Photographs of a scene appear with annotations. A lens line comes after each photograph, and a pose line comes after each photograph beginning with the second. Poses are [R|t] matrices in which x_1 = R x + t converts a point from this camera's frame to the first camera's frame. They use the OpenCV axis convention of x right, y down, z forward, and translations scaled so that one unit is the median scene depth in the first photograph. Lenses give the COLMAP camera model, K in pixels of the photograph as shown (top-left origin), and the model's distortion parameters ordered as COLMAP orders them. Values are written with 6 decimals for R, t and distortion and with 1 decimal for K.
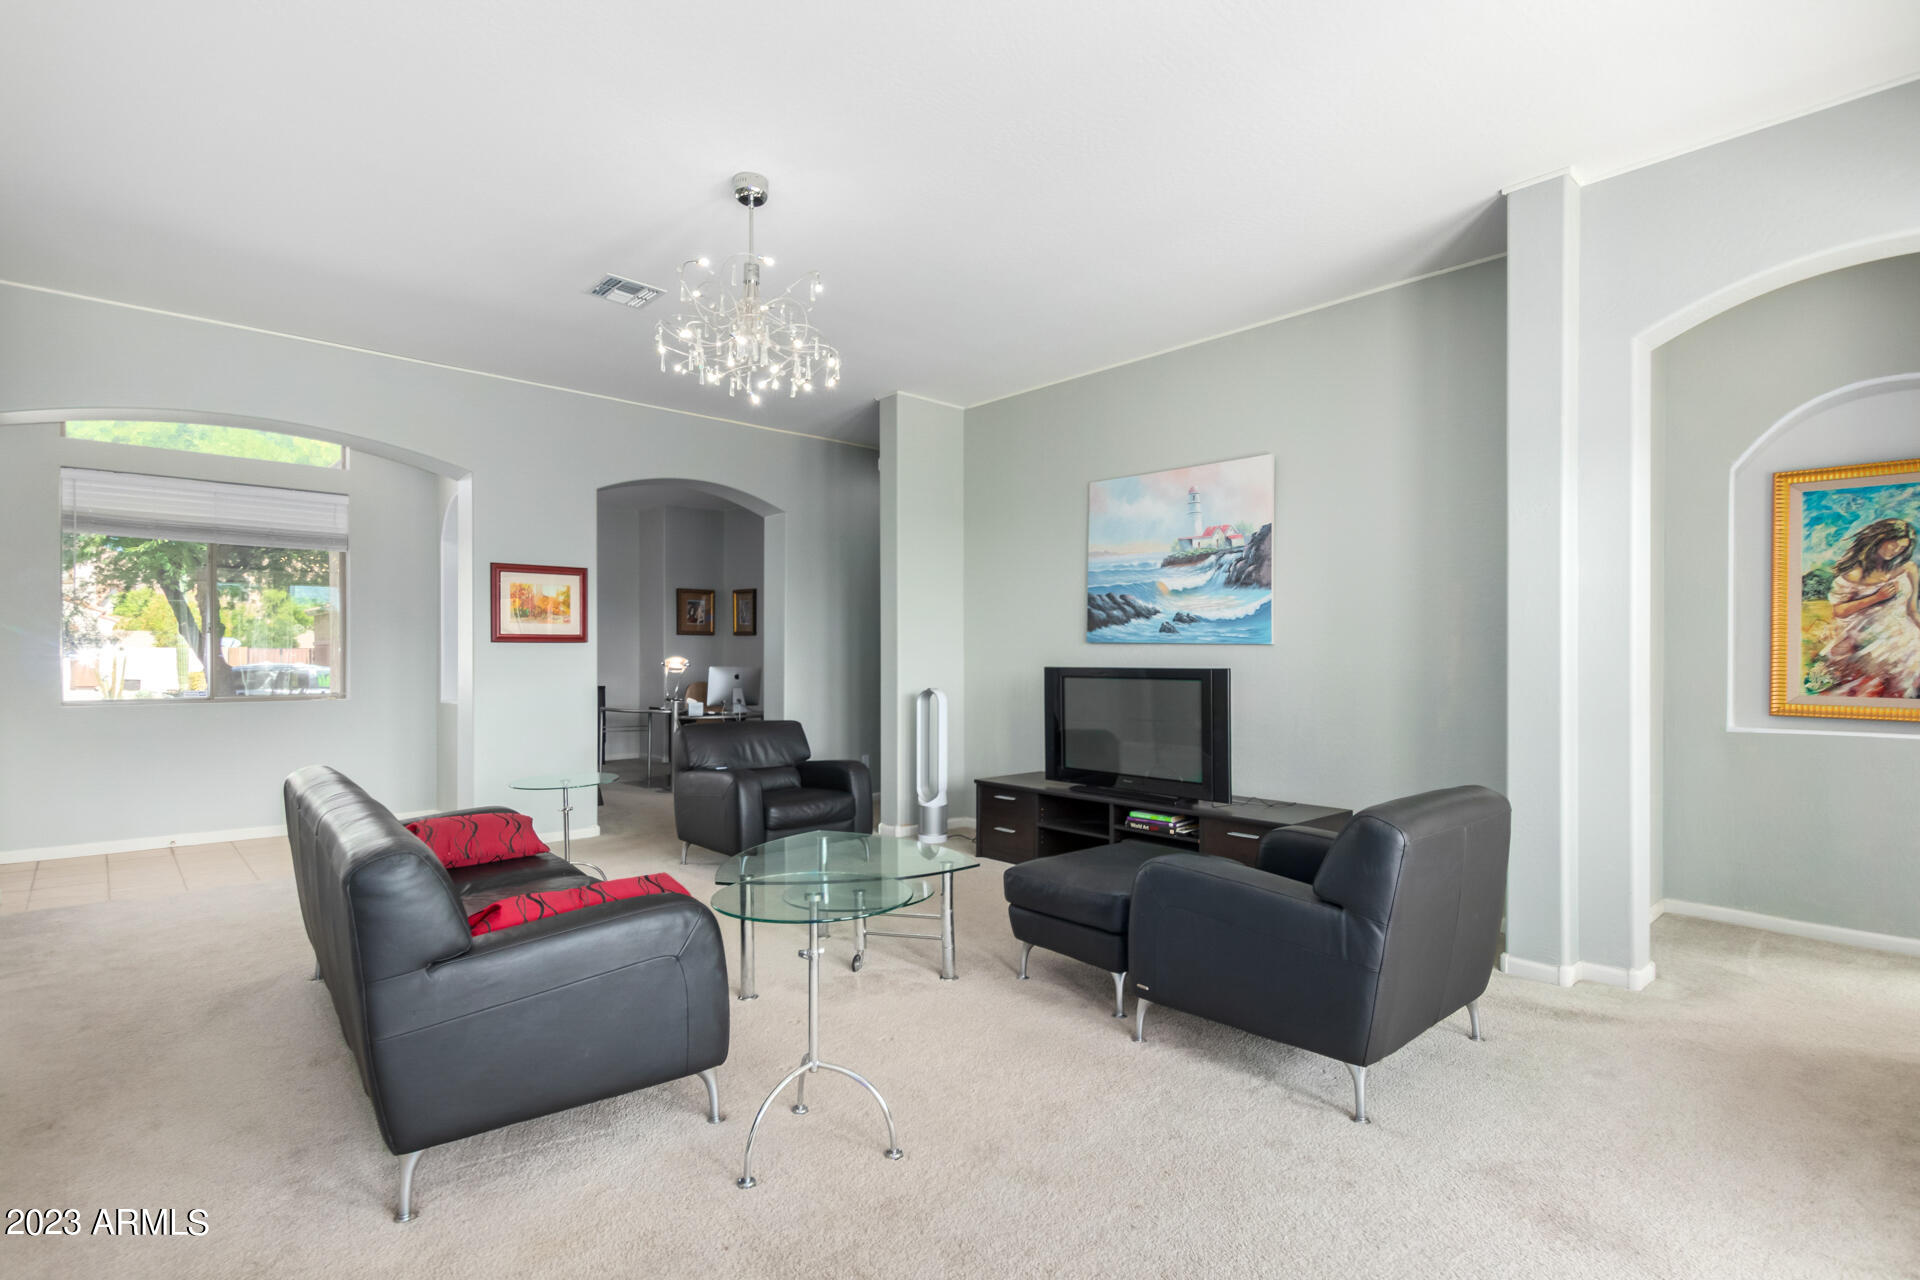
lens RADIAL K [[927.2, 0, 962.9], [0, 927.2, 662.6], [0, 0, 1]] dist [0.010608, -0.001255]
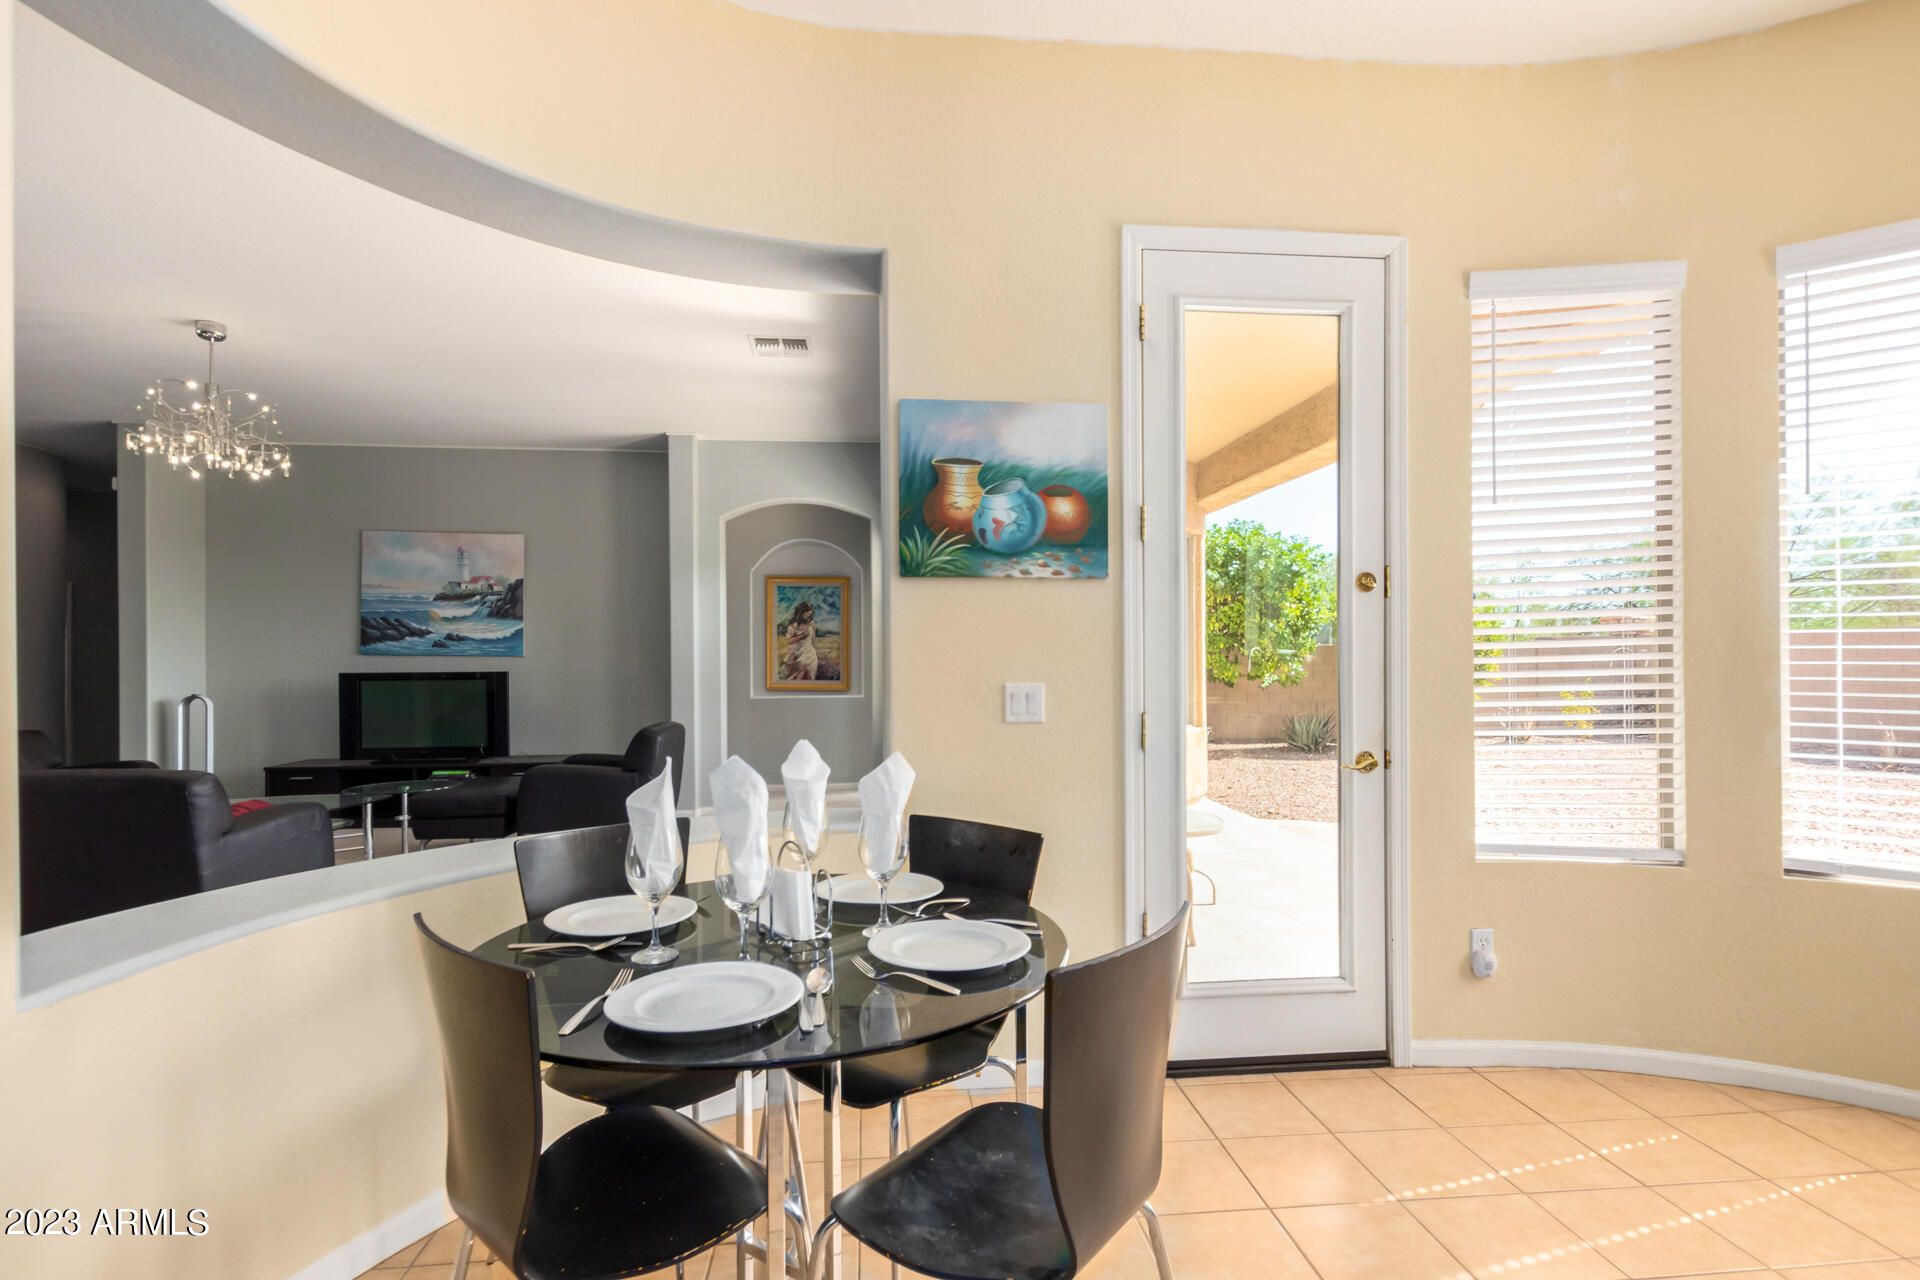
lens RADIAL K [[927.2, 0, 955.9], [0, 927.2, 653.7], [0, 0, 1]] dist [0.010608, -0.001255]
pose [[0.594840, 0.003339, 0.803837, -0.471626], [0.012343, 0.999836, -0.013287, 0.005850], [-0.803749, 0.017825, 0.594701, -0.492780]]
